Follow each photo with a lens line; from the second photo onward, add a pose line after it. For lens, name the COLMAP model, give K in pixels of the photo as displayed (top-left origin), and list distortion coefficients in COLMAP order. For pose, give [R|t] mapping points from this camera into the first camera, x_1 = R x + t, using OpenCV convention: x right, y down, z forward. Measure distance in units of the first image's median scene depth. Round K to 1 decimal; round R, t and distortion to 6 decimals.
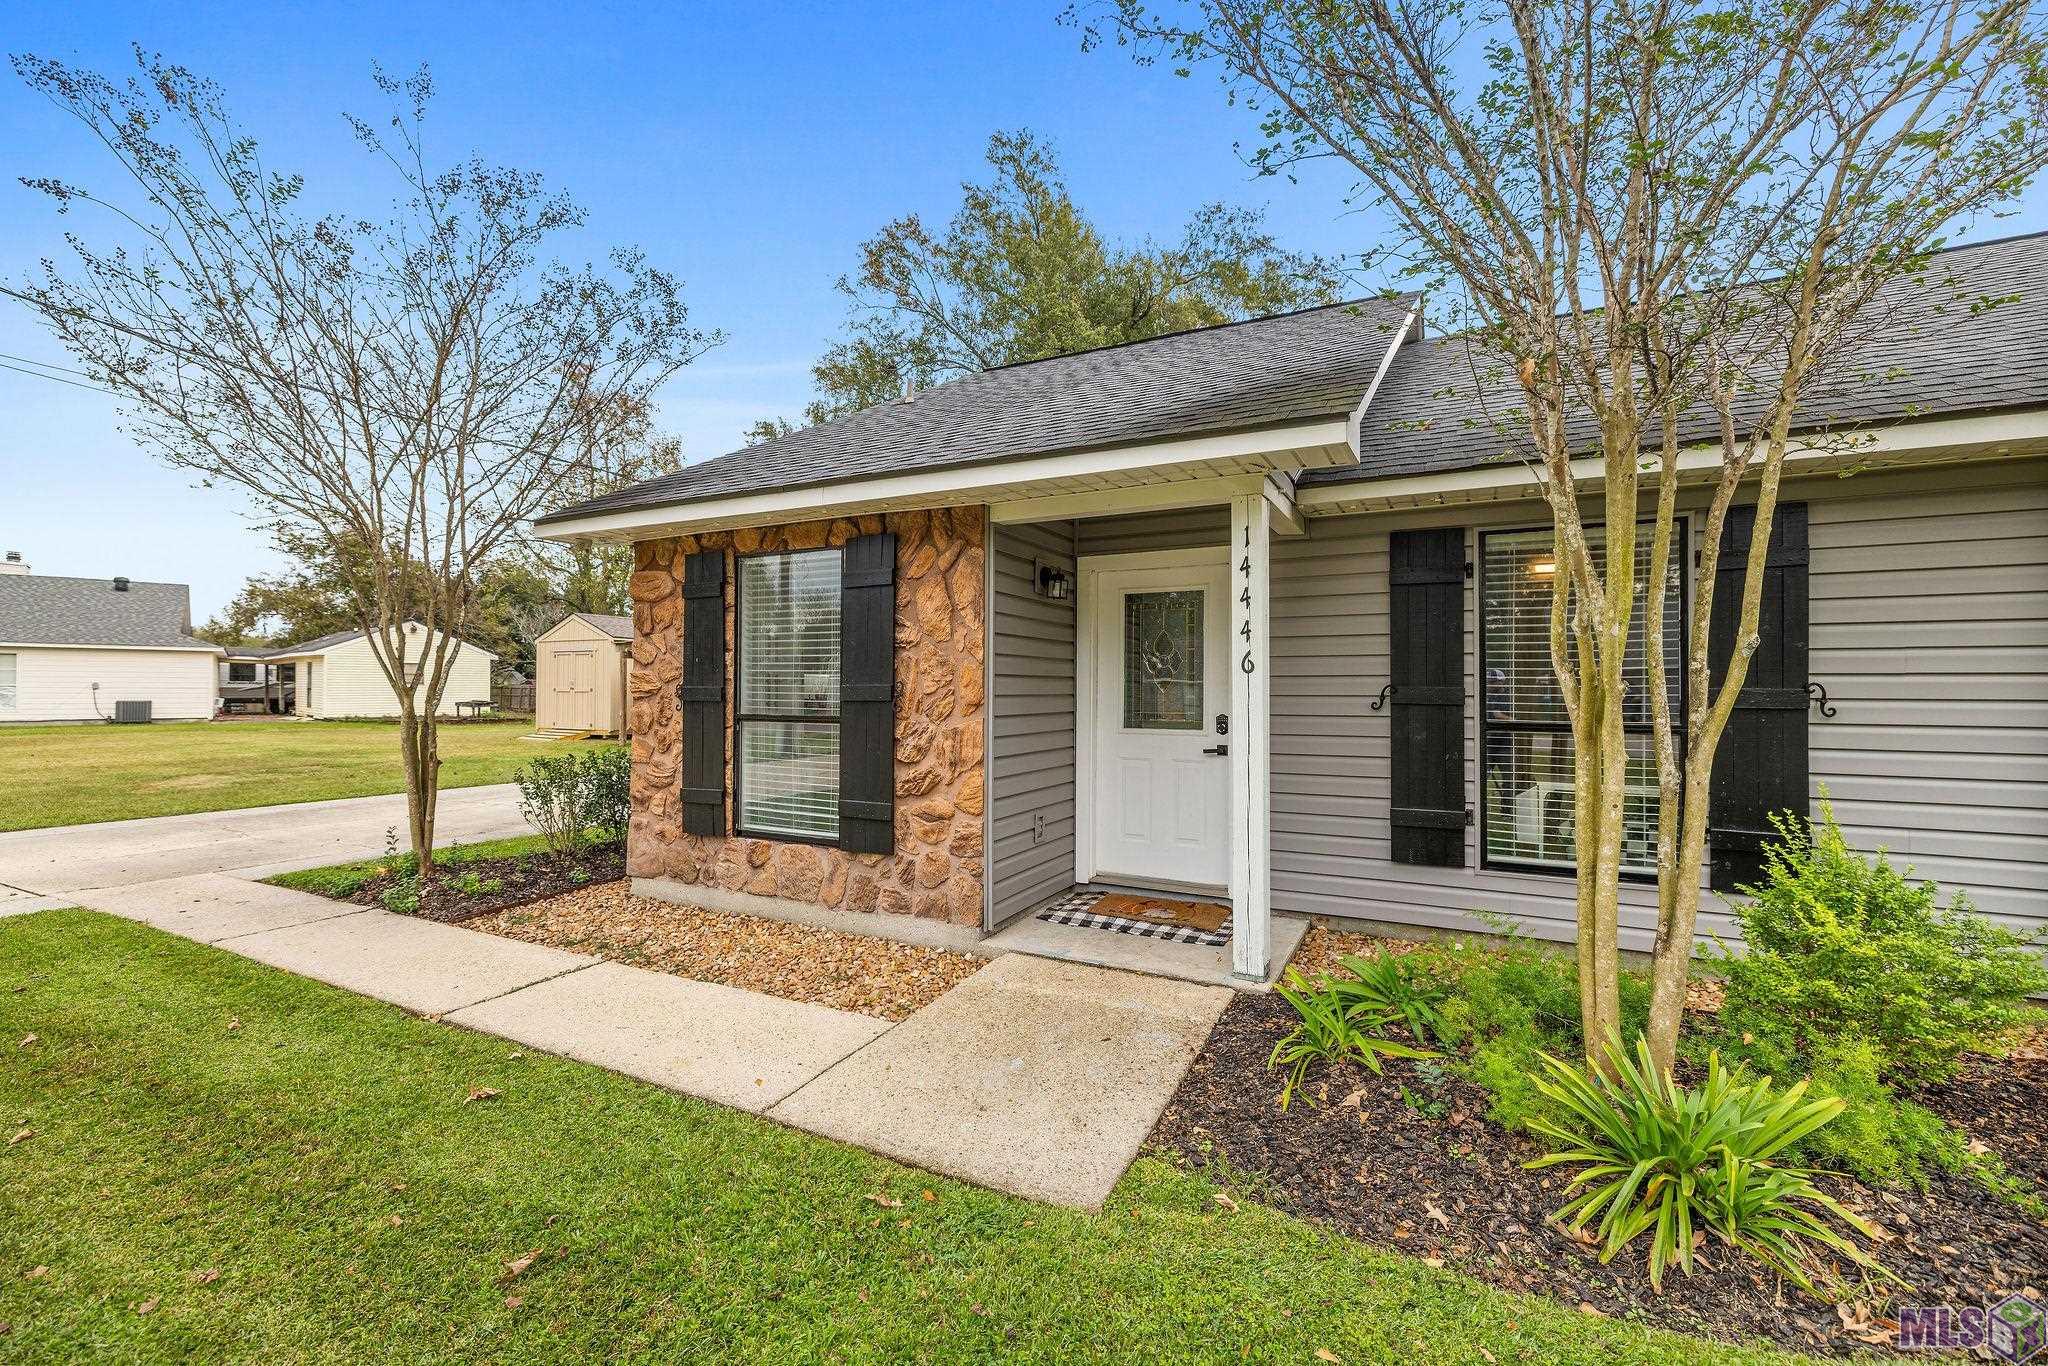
lens RADIAL K [[870.0, 0, 1022.1], [0, 870.0, 684.8], [0, 0, 1]] dist [0.000738, 0.000026]
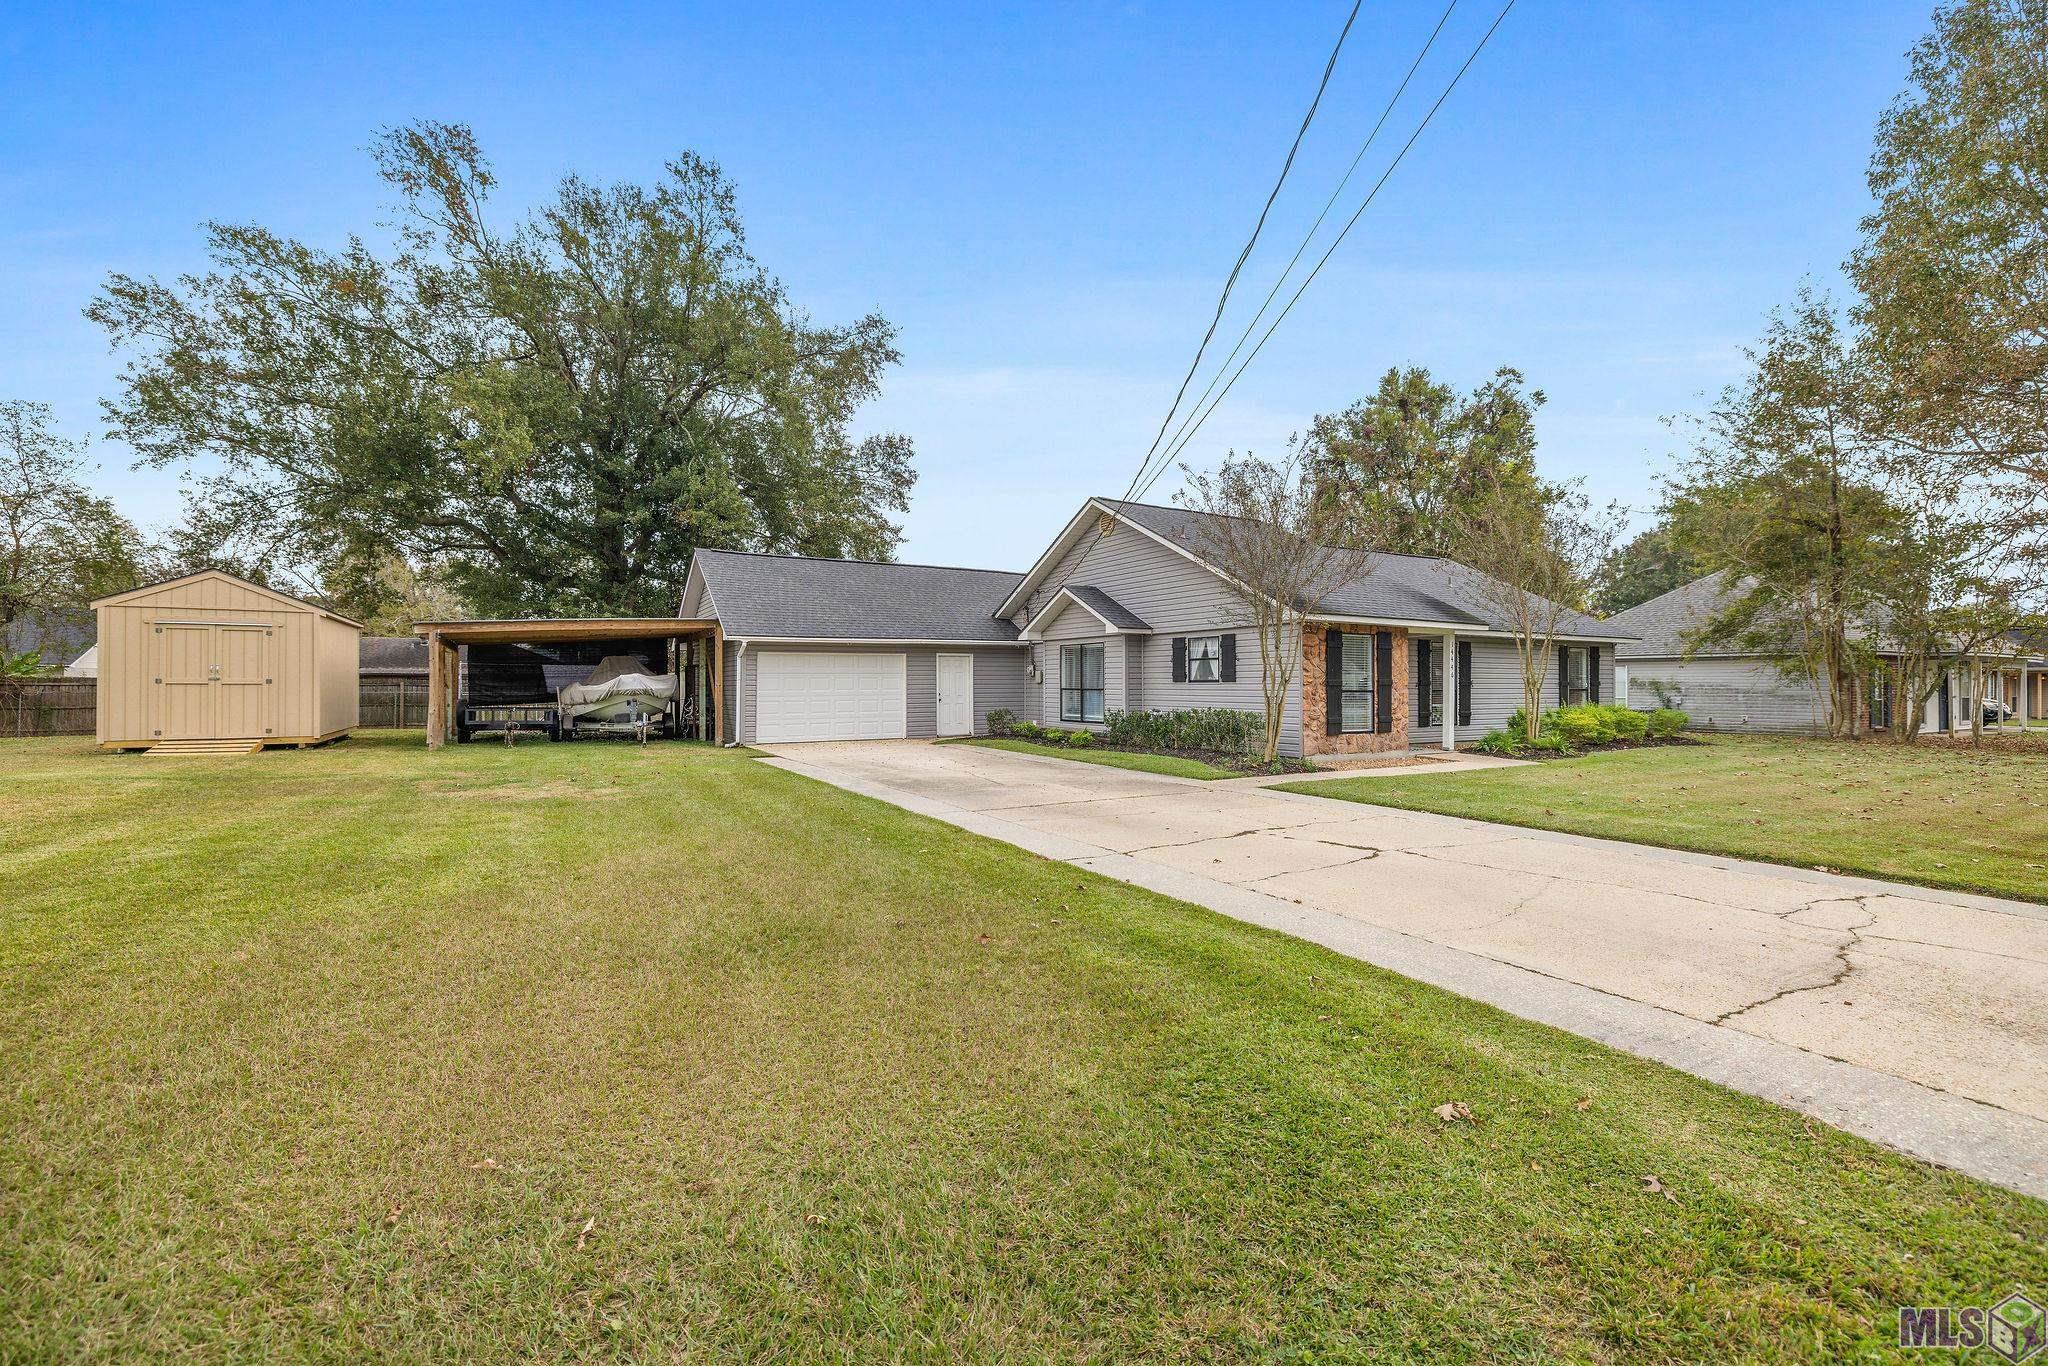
lens RADIAL K [[870.0, 0, 1027.5], [0, 870.0, 682.6], [0, 0, 1]] dist [0.000738, 0.000026]
pose [[0.544242, -0.003239, 0.838922, -3.404251], [-0.005418, 0.999958, 0.007375, -0.007060], [-0.838911, -0.008559, 0.544202, 0.351282]]
